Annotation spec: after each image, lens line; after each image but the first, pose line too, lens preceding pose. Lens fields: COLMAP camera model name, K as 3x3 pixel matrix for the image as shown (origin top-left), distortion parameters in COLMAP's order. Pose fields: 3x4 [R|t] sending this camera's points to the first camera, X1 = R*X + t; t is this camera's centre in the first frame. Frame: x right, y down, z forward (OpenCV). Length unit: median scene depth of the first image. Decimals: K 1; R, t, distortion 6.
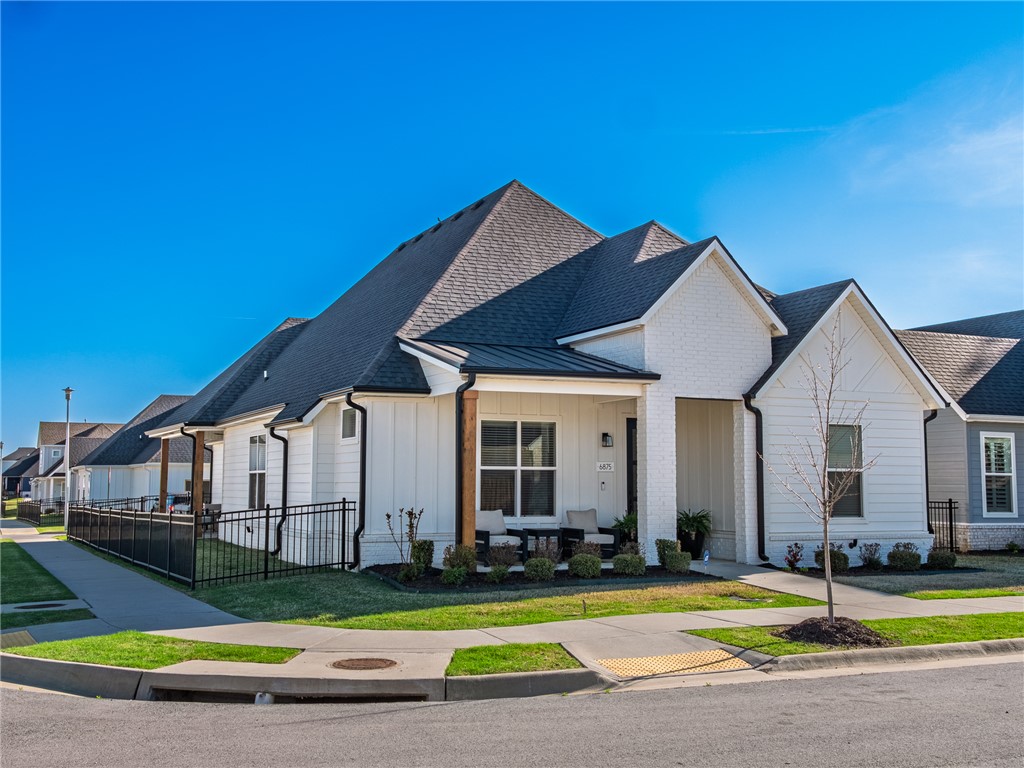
lens RADIAL K [[1119.6, 0, 512.0], [0, 1119.6, 384.0], [0, 0, 1]] dist [0.042710, -0.003471]
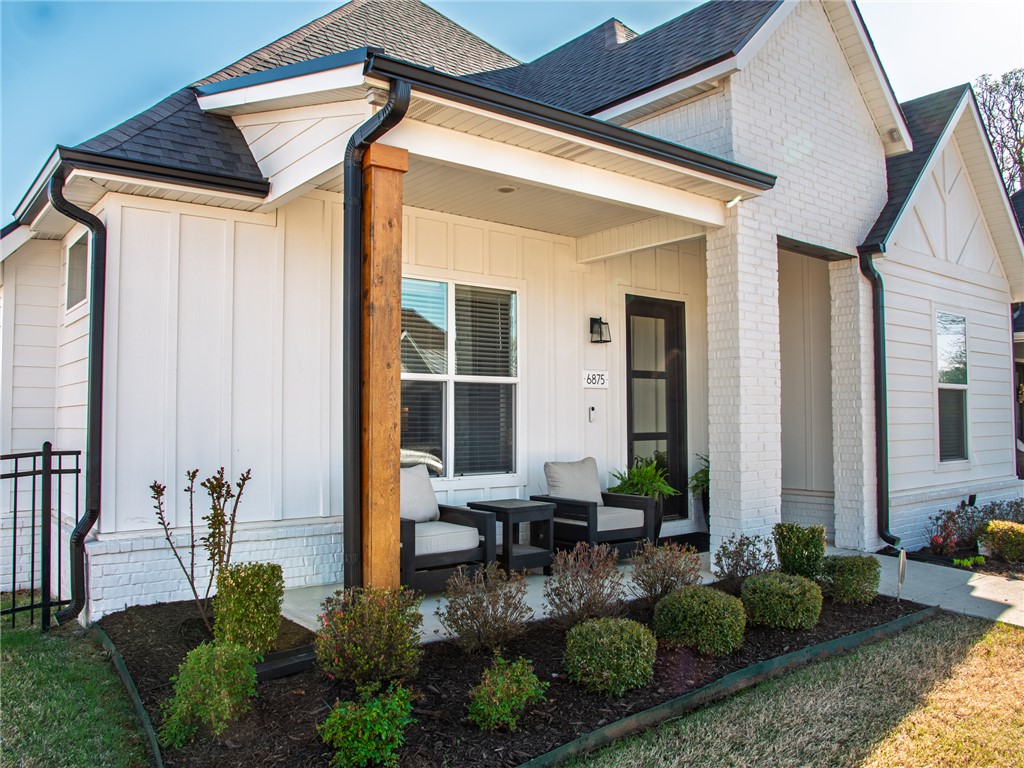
lens RADIAL K [[814.5, 0, 512.0], [0, 814.5, 384.0], [0, 0, 1]] dist [-0.071565, 0.003568]
pose [[0.972085, 0.004888, 0.234578, -0.053280], [-0.014818, 0.999066, 0.040589, 0.064601], [-0.234161, -0.042932, 0.971249, 0.665131]]
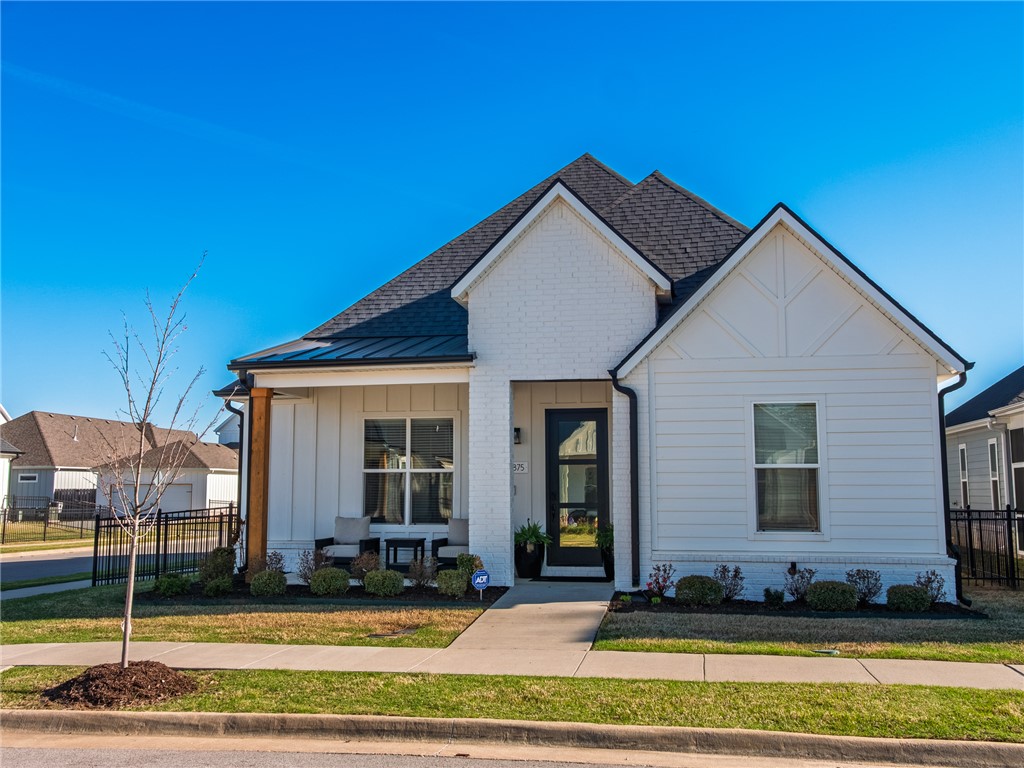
lens RADIAL K [[1041.0, 0, 512.0], [0, 1041.0, 384.0], [0, 0, 1]] dist [-0.001684, -0.005770]
pose [[0.817743, -0.062750, -0.572153, 0.575003], [0.053539, 0.998022, -0.032938, 0.038728], [0.573088, -0.003698, 0.819485, 0.372130]]
